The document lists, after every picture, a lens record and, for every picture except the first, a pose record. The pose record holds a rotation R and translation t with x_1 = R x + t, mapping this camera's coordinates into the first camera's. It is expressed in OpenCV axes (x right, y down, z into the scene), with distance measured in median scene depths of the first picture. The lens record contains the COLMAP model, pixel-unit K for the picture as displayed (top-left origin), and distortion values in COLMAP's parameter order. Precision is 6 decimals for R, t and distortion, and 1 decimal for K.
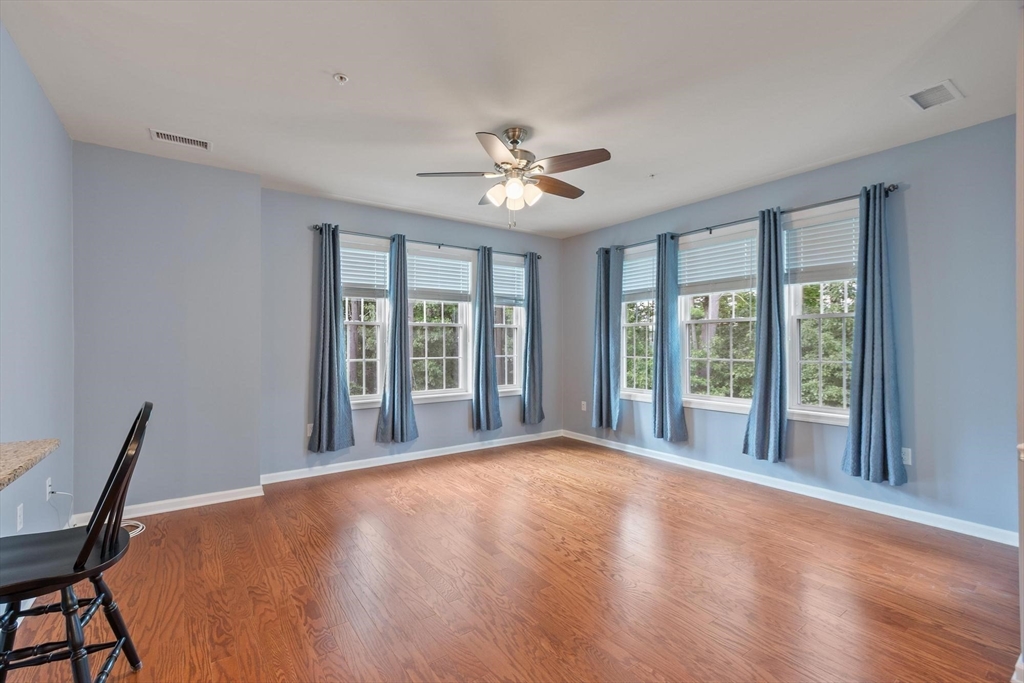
lens RADIAL K [[447.3, 0, 487.5], [0, 447.3, 336.9], [0, 0, 1]] dist [0.009661, -0.002482]
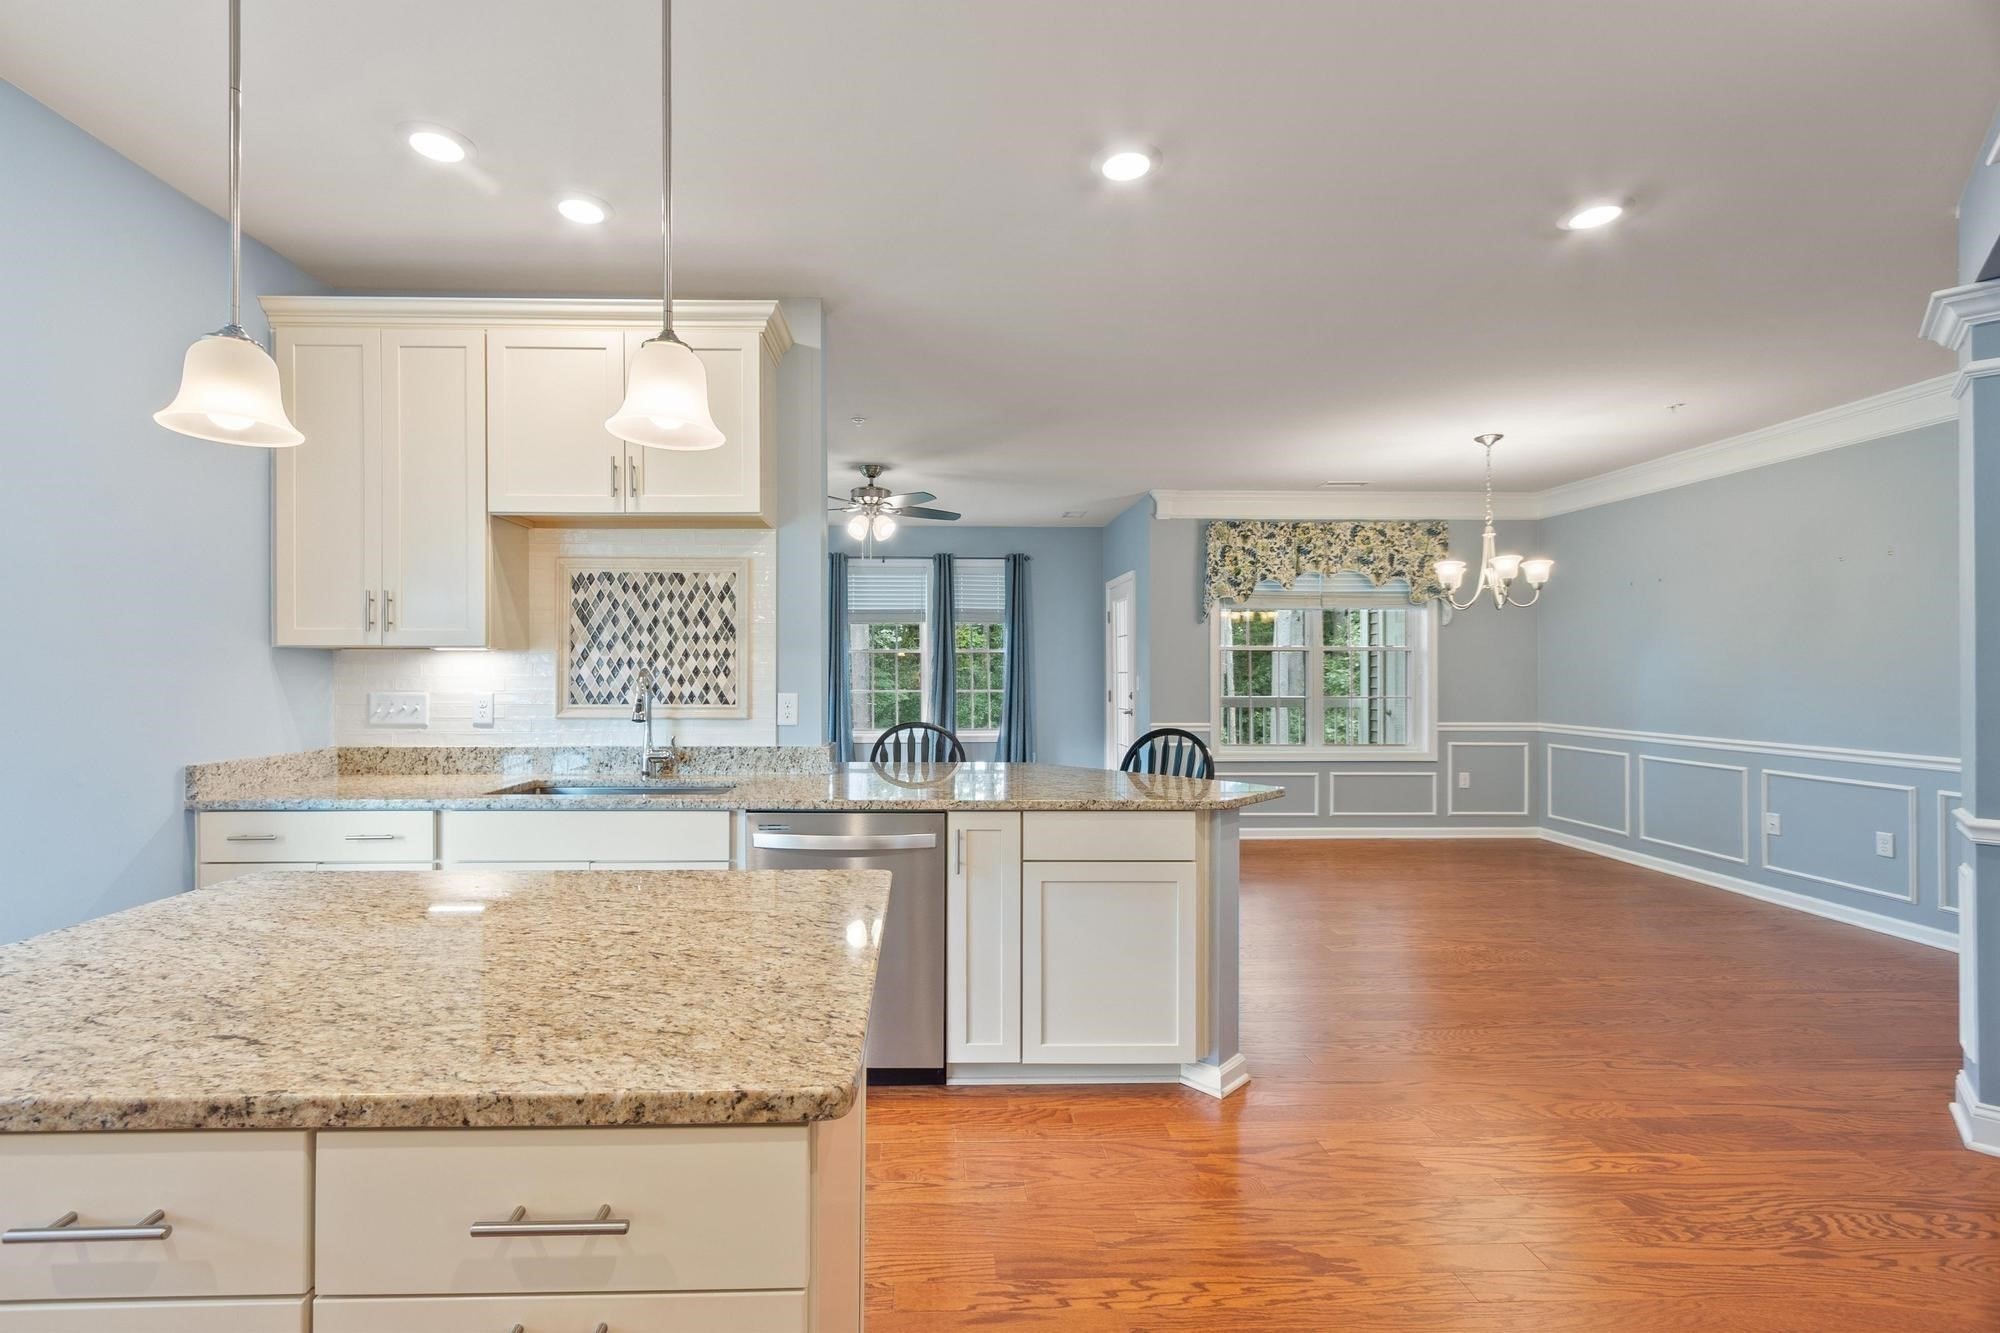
lens RADIAL K [[873.7, 0, 959.3], [0, 873.7, 670.0], [0, 0, 1]] dist [0.009661, -0.002482]
pose [[0.516820, 0.006451, 0.856070, -1.050136], [-0.014374, 0.999896, 0.001143, -0.002508], [-0.855974, -0.012896, 0.516859, -0.128534]]
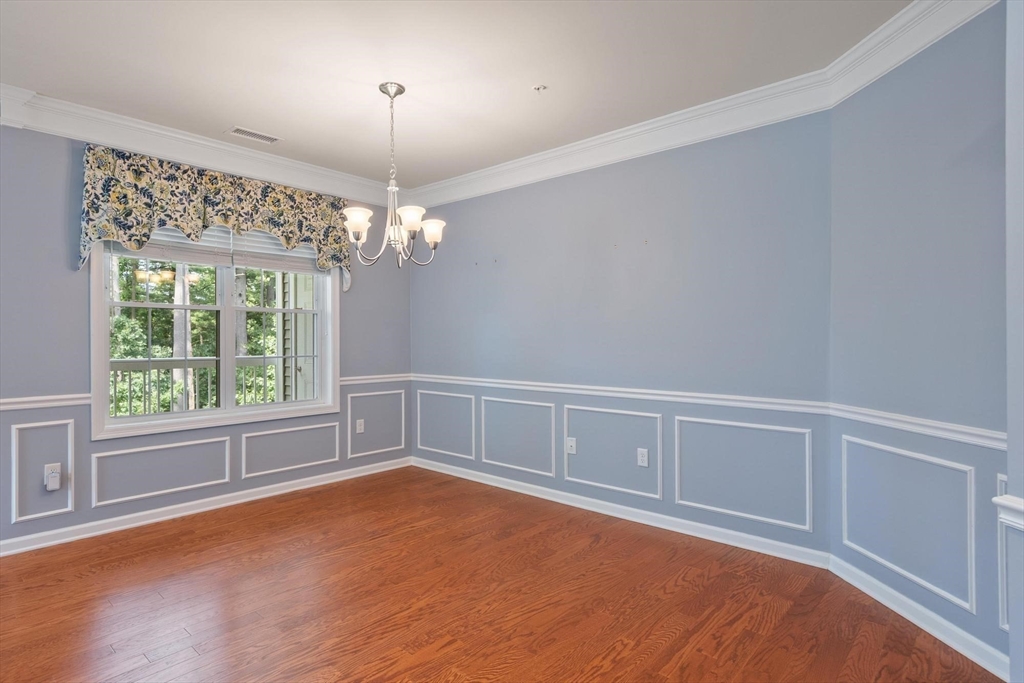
lens RADIAL K [[542.5, 0, 481.9], [0, 542.5, 342.2], [0, 0, 1]] dist [0.011233, 0.000845]
pose [[-0.229712, -0.002515, 0.973255, -0.388474], [-0.011039, 0.999939, -0.000022, 0.006724], [-0.973196, -0.010748, -0.229726, -0.078411]]
